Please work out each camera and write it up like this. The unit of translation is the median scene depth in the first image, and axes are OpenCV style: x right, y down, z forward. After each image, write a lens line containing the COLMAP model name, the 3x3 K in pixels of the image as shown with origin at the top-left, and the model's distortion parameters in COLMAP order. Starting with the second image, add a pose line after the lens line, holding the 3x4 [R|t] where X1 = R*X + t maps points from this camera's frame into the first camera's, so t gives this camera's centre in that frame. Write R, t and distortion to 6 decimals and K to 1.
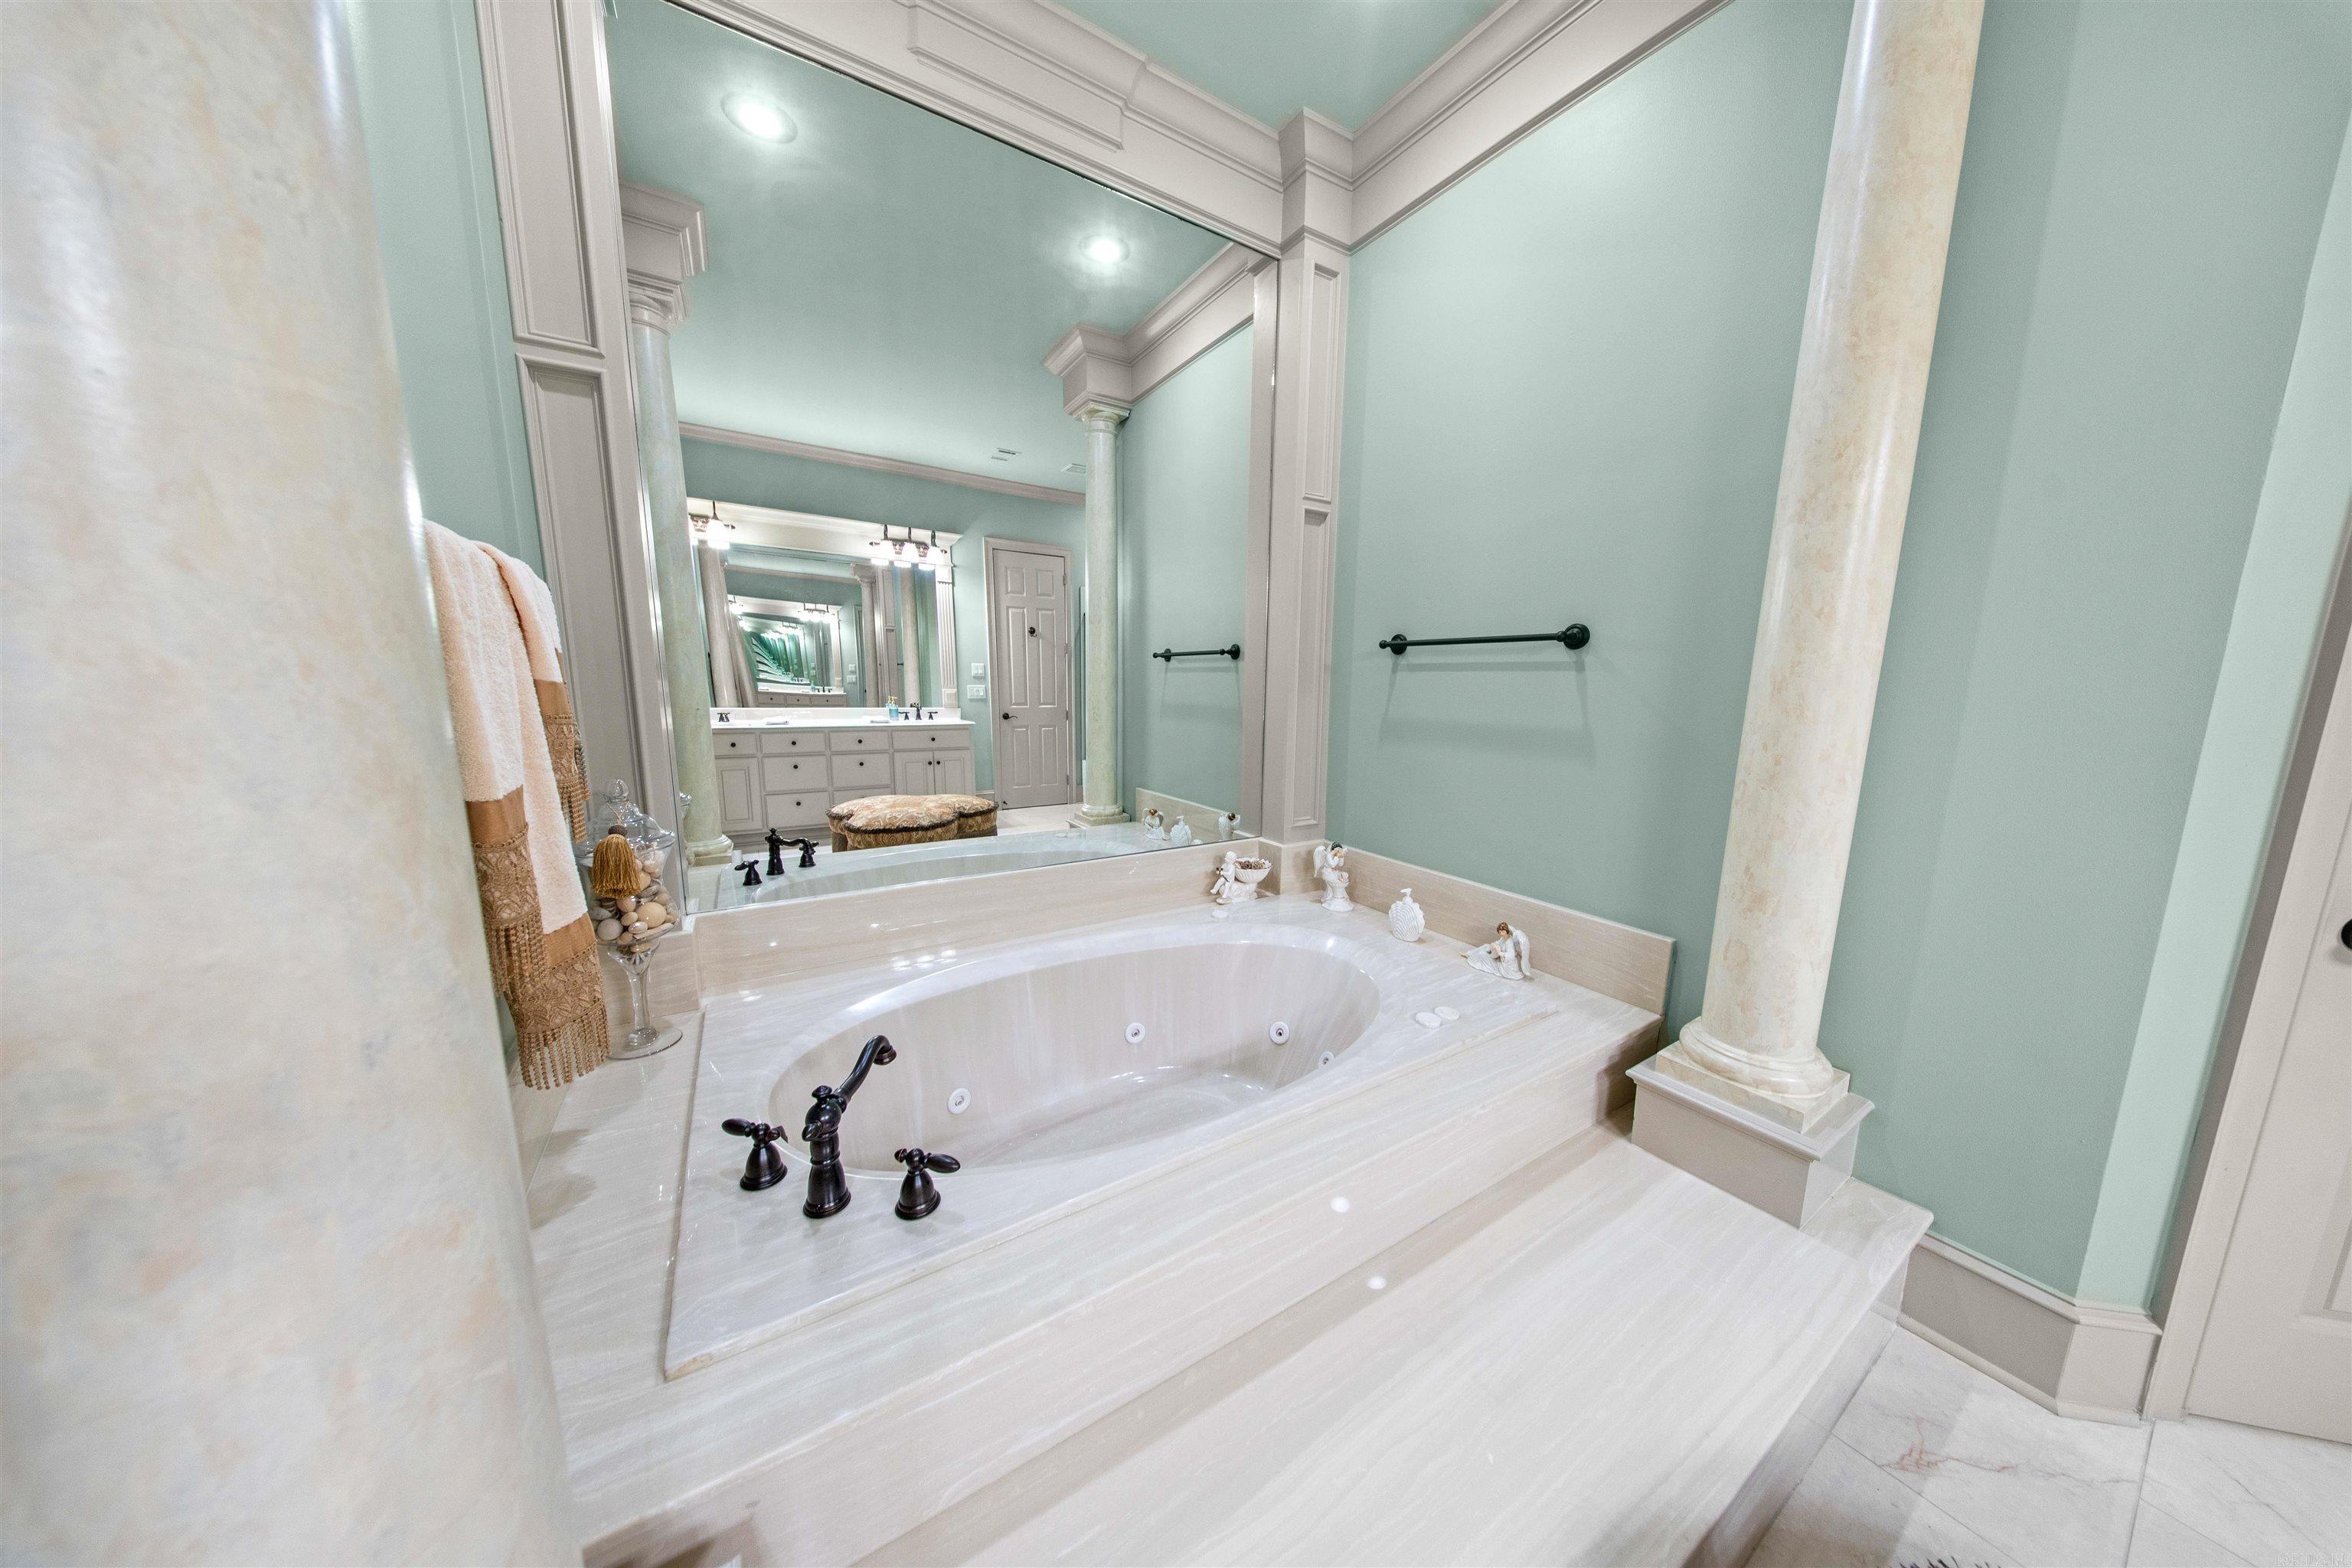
lens RADIAL K [[688.0, 0, 1179.3], [0, 688.0, 785.7], [0, 0, 1]] dist [0.000265, -0.000002]
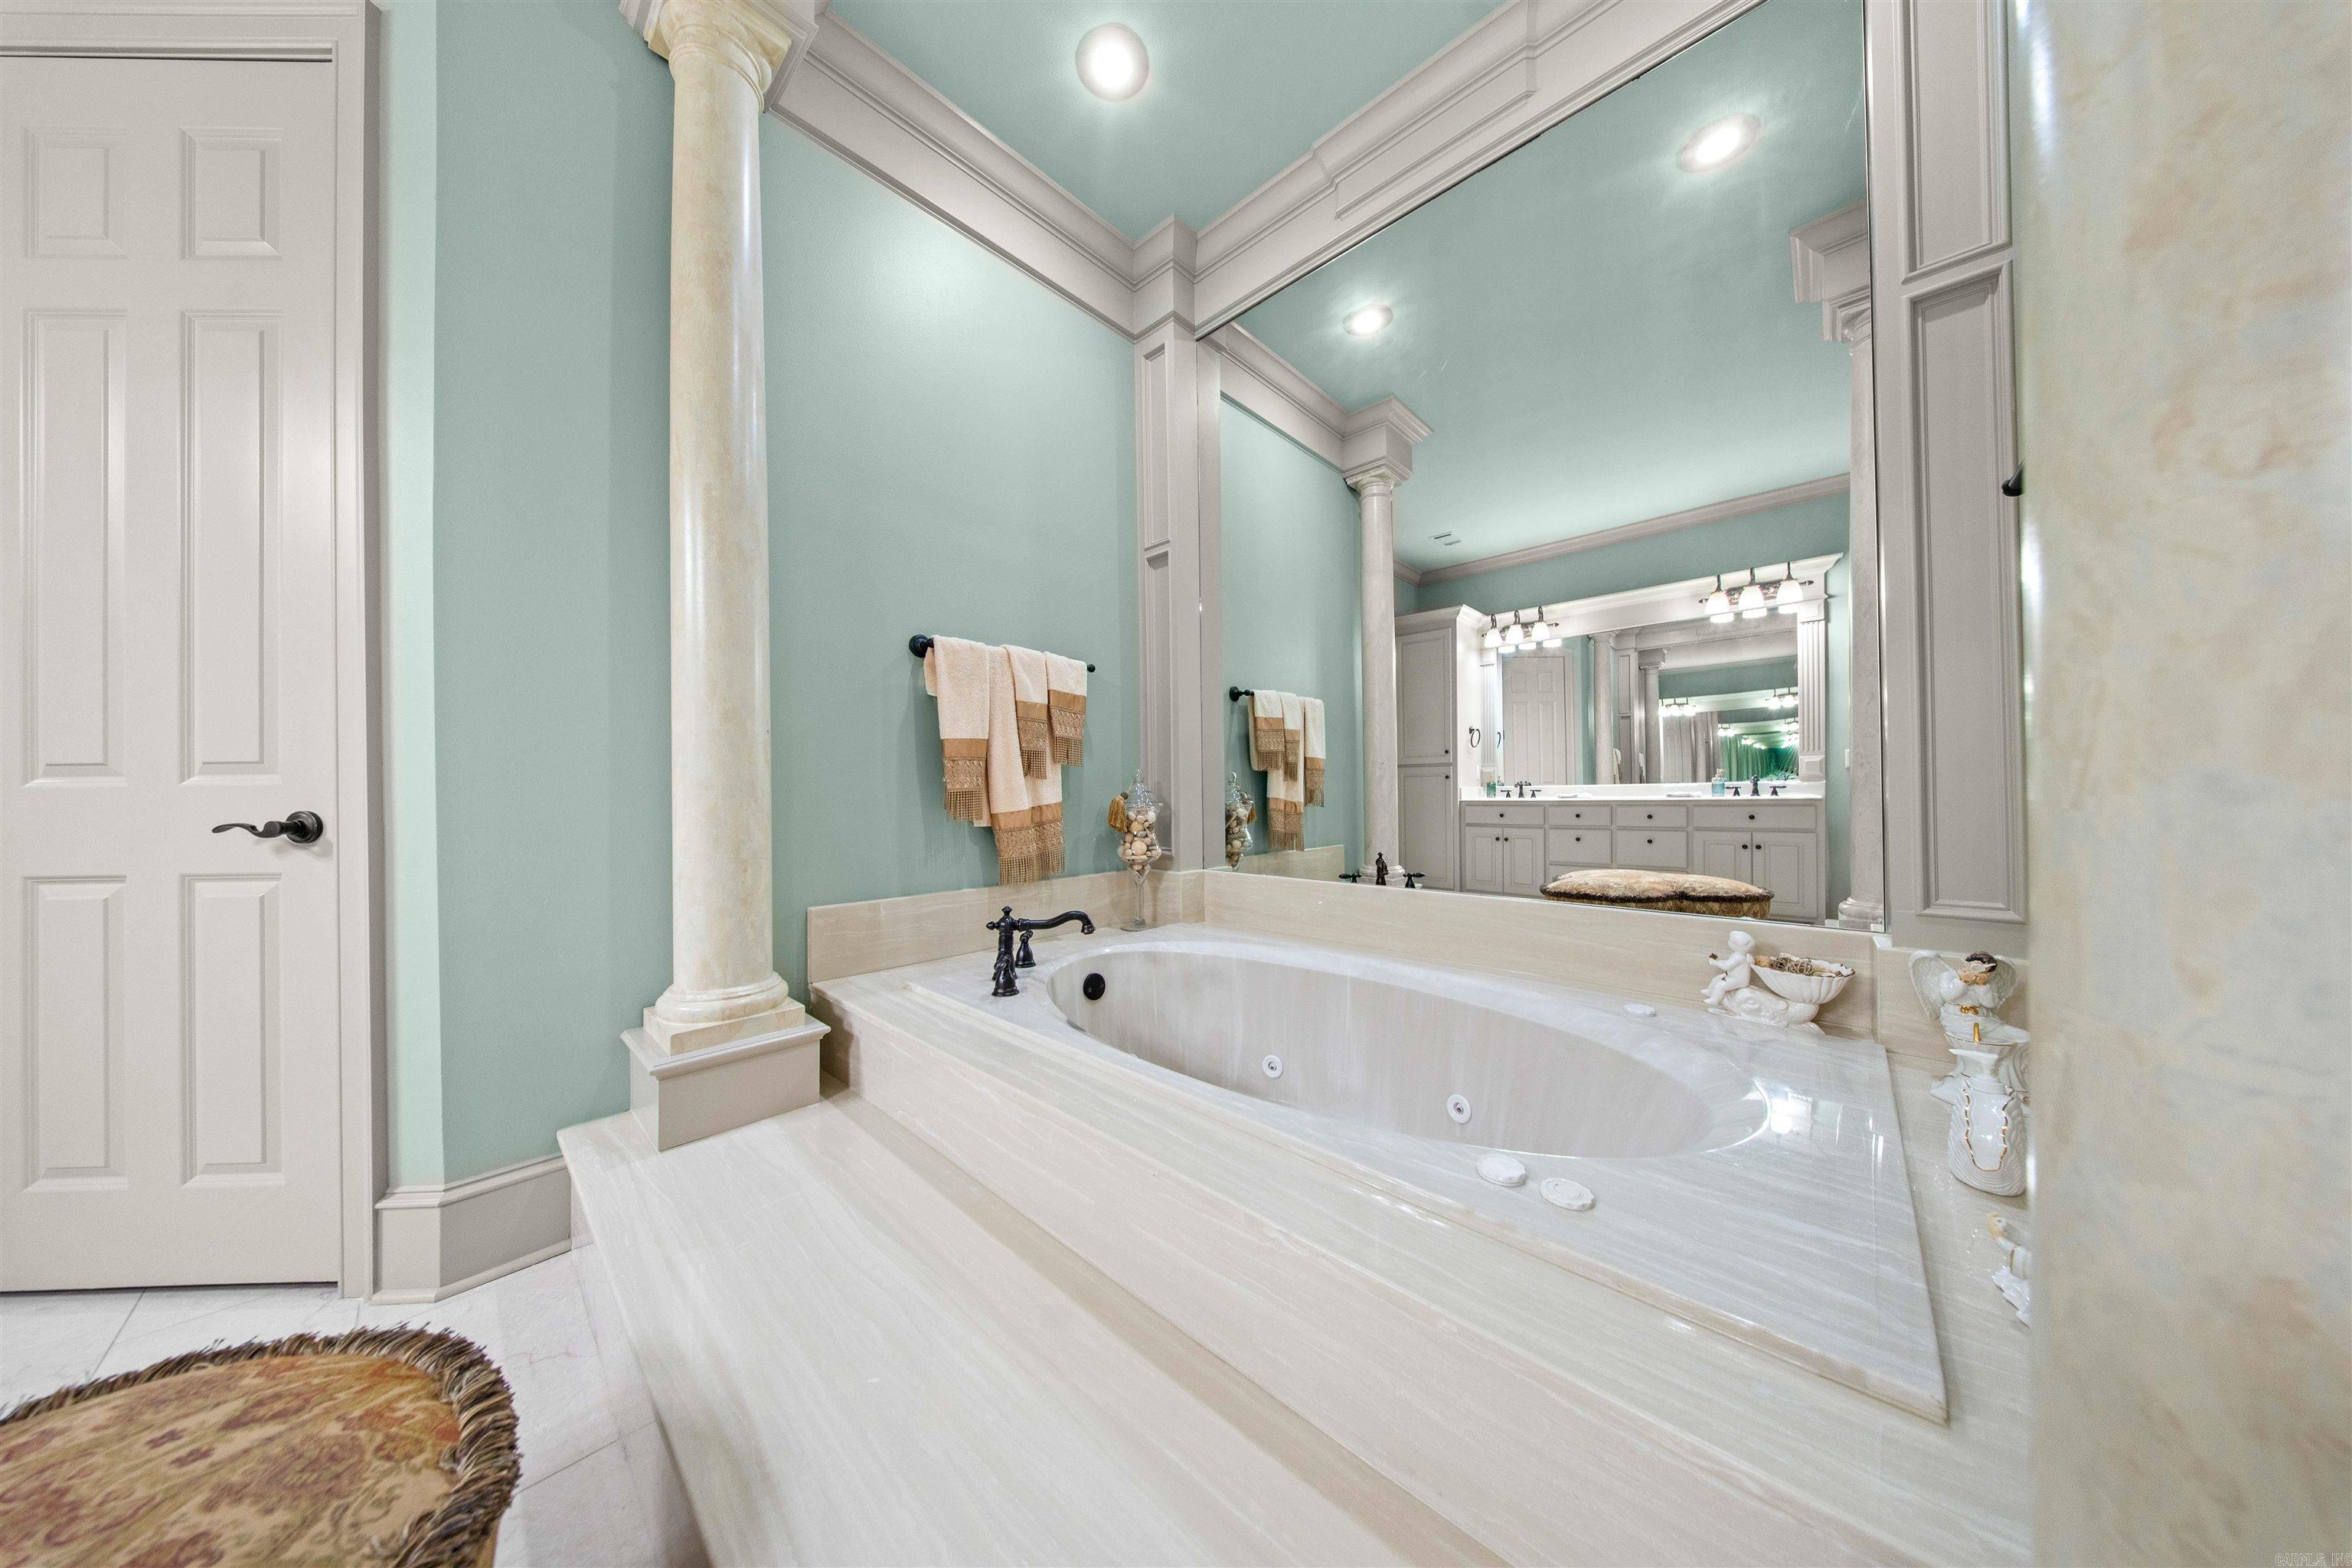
lens RADIAL K [[688.0, 0, 1179.3], [0, 688.0, 785.7], [0, 0, 1]] dist [0.000265, -0.000002]
pose [[0.264402, -0.027345, -0.964025, 0.492381], [-0.134532, 0.988779, -0.064945, 0.072575], [0.954983, 0.146864, 0.257756, 0.352121]]
